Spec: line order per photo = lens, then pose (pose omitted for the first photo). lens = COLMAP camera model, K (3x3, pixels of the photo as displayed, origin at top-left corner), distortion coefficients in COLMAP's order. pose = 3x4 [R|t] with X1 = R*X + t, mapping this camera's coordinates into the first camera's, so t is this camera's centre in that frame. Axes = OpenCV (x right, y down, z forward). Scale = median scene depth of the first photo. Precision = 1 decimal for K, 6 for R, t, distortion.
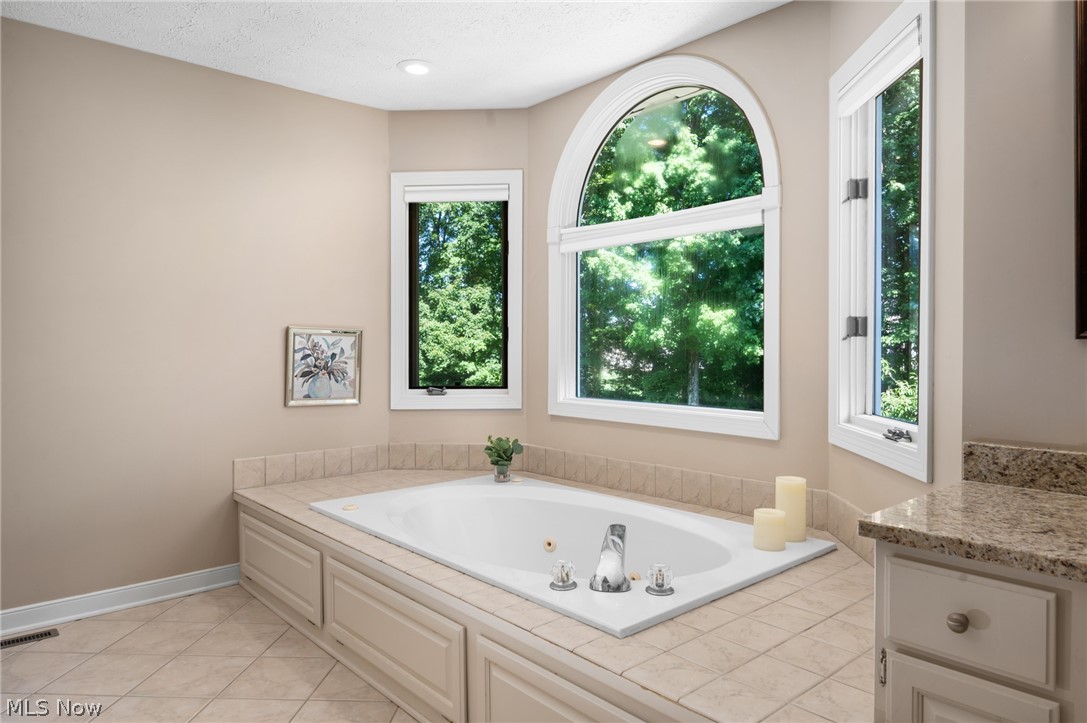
lens RADIAL K [[667.3, 0, 539.3], [0, 667.3, 354.1], [0, 0, 1]] dist [0.005390, 0.000851]
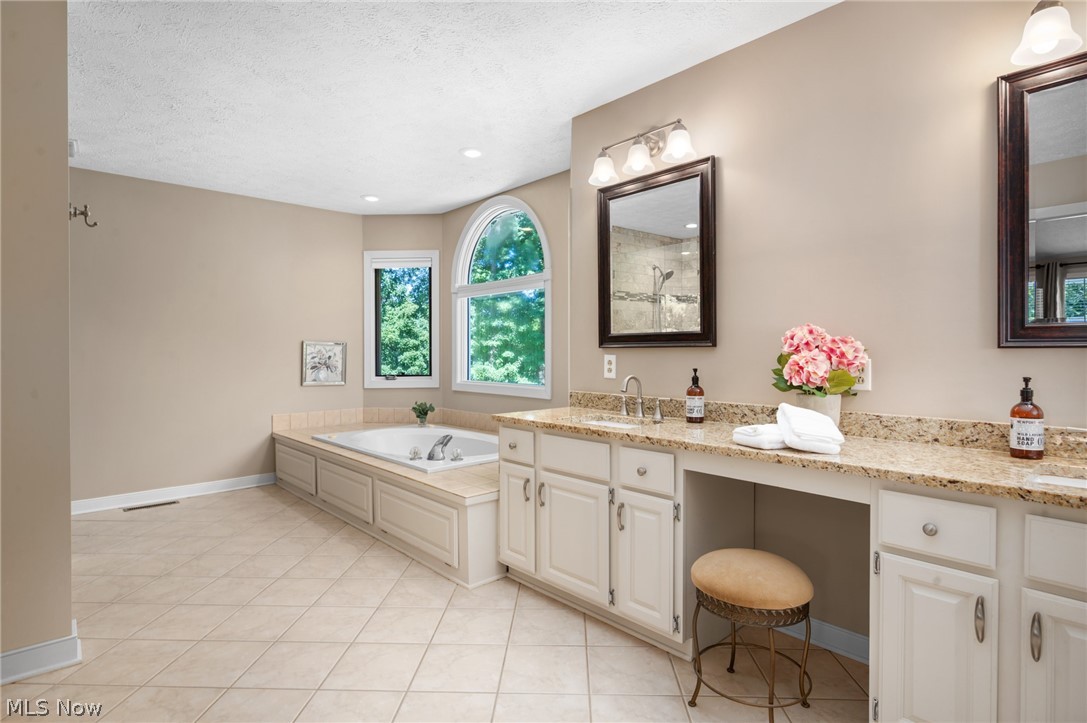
lens RADIAL K [[546.5, 0, 548.9], [0, 546.5, 366.1], [0, 0, 1]] dist [0.000742, -0.001256]
pose [[0.999864, -0.001984, 0.016357, 0.249132], [0.001768, 0.999911, 0.013213, 0.008217], [-0.016382, -0.013182, 0.999779, -0.454915]]
